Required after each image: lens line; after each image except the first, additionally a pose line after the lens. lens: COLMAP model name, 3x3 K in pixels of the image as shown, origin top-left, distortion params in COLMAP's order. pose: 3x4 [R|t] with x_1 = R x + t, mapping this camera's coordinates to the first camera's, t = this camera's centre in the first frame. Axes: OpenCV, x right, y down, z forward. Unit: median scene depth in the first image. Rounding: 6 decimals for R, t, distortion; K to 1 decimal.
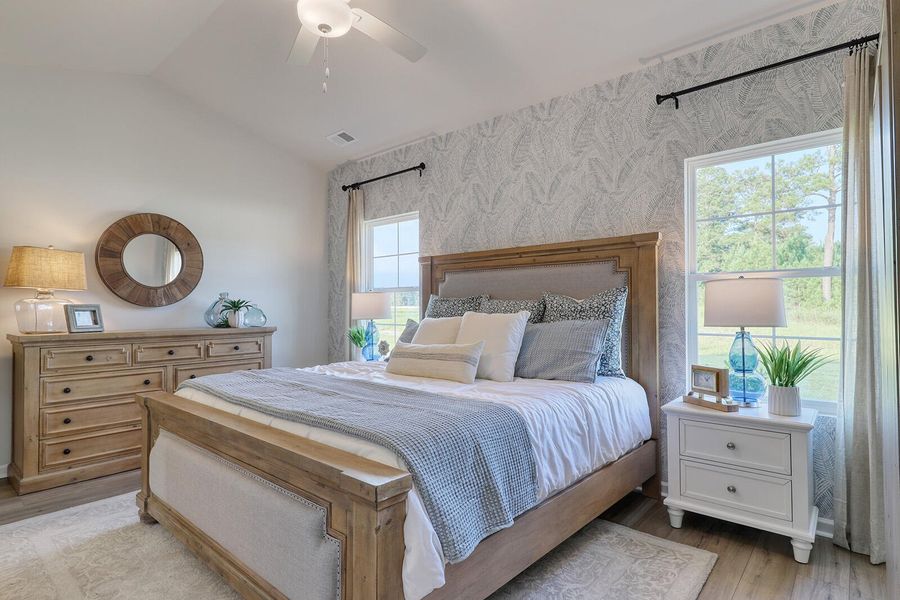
lens RADIAL K [[560.9, 0, 475.3], [0, 560.9, 301.5], [0, 0, 1]] dist [-0.000073, -0.000271]
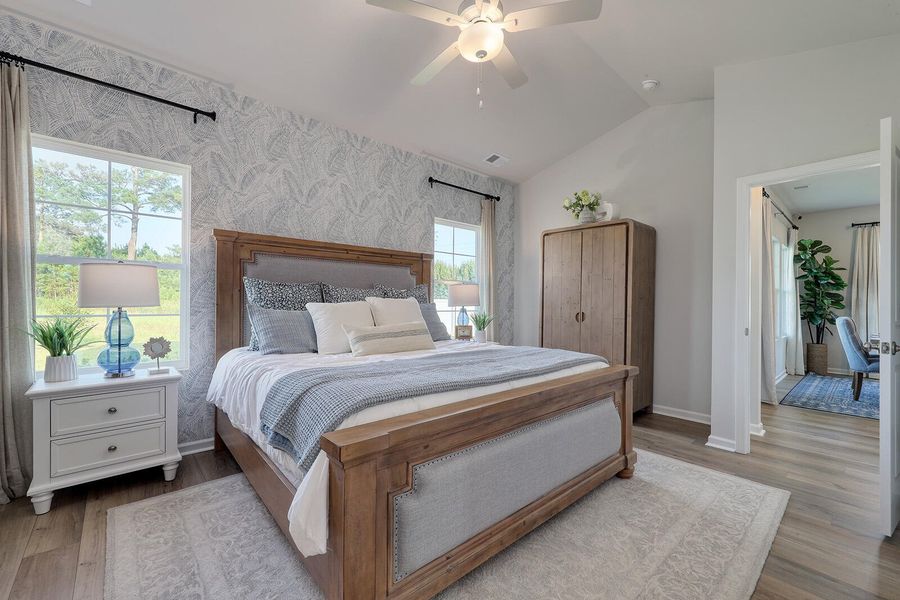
lens RADIAL K [[373.1, 0, 466.4], [0, 373.1, 300.6], [0, 0, 1]] dist [0.000911, 0.000212]
pose [[0.026100, -0.007487, 0.999631, -0.626837], [-0.035558, 0.999332, 0.008413, 0.007257], [-0.999027, -0.035764, 0.025817, 0.614705]]
